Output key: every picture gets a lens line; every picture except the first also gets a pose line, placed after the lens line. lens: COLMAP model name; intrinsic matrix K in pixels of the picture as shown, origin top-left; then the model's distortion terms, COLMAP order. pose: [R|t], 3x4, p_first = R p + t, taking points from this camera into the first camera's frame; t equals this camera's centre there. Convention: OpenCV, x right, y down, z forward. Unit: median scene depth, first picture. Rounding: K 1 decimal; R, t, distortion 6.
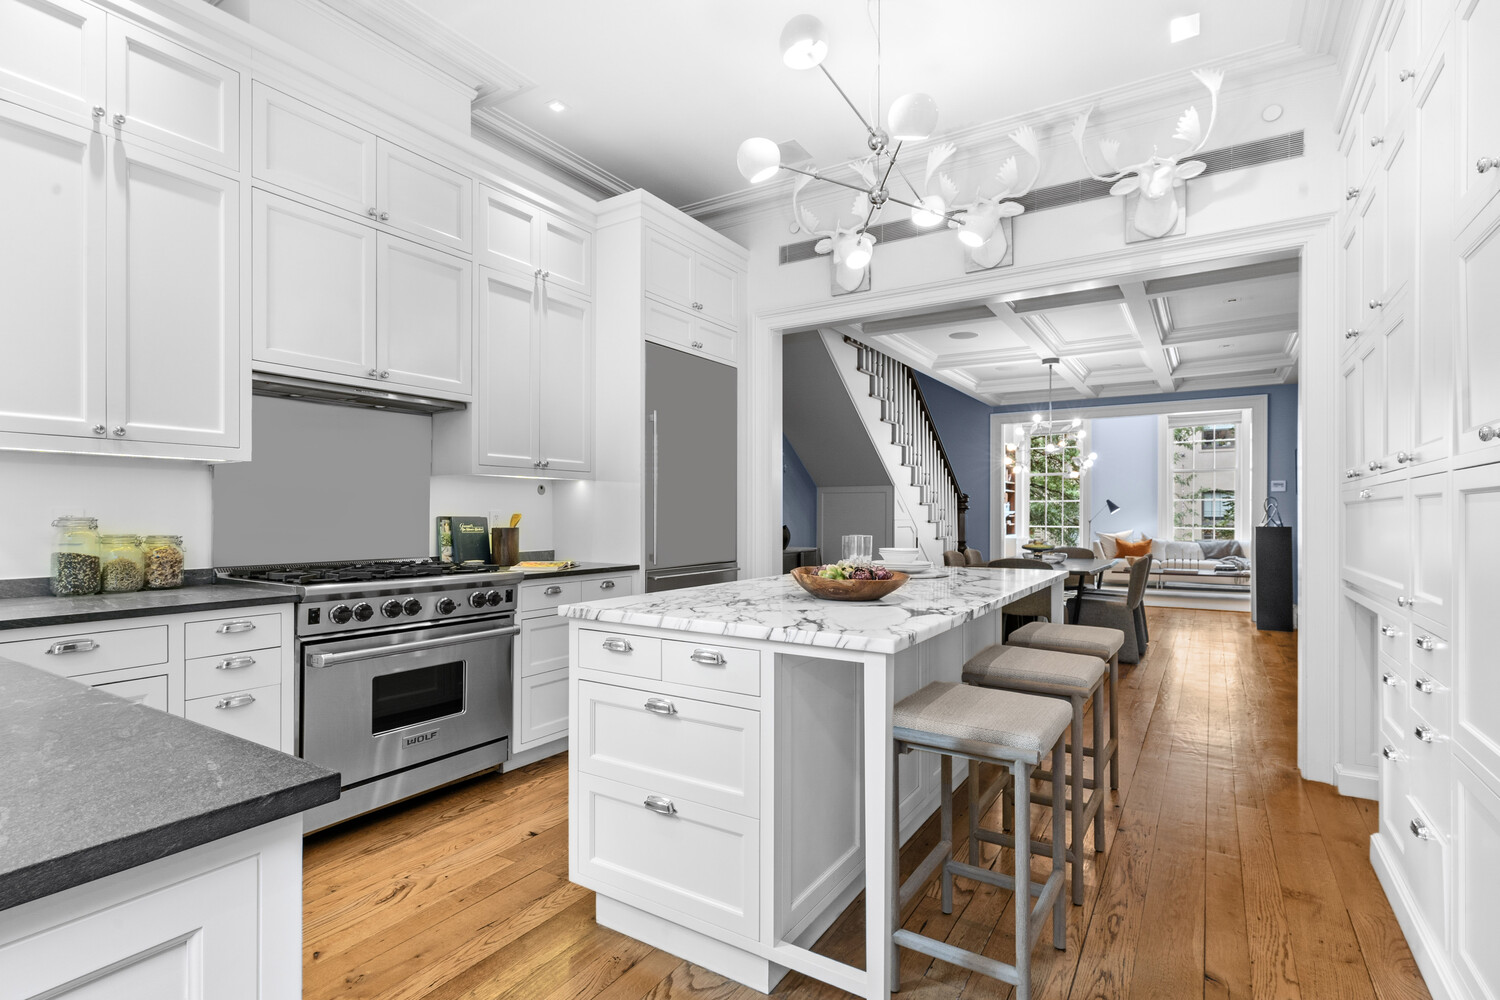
lens RADIAL K [[716.0, 0, 748.4], [0, 716.0, 512.7], [0, 0, 1]] dist [0.000228, 0.000036]
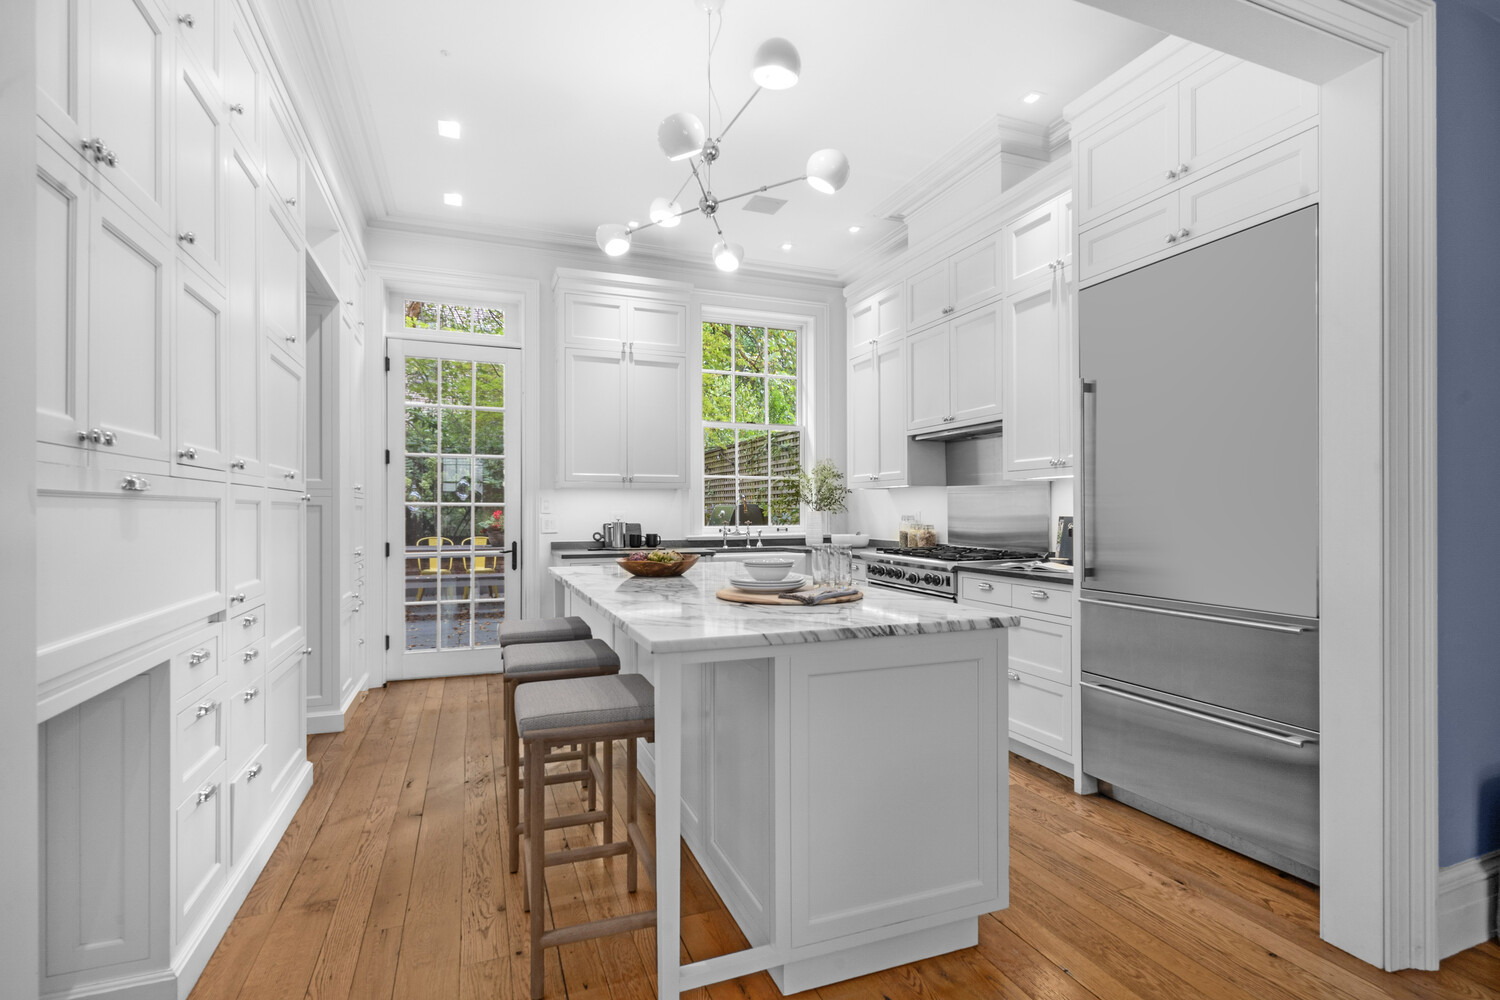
lens RADIAL K [[716.0, 0, 748.4], [0, 716.0, 512.7], [0, 0, 1]] dist [0.000228, 0.000036]
pose [[-0.590419, -0.001252, -0.807096, 1.114501], [0.000424, 0.999998, -0.001862, 0.000636], [0.807097, -0.001441, -0.590417, 1.883039]]
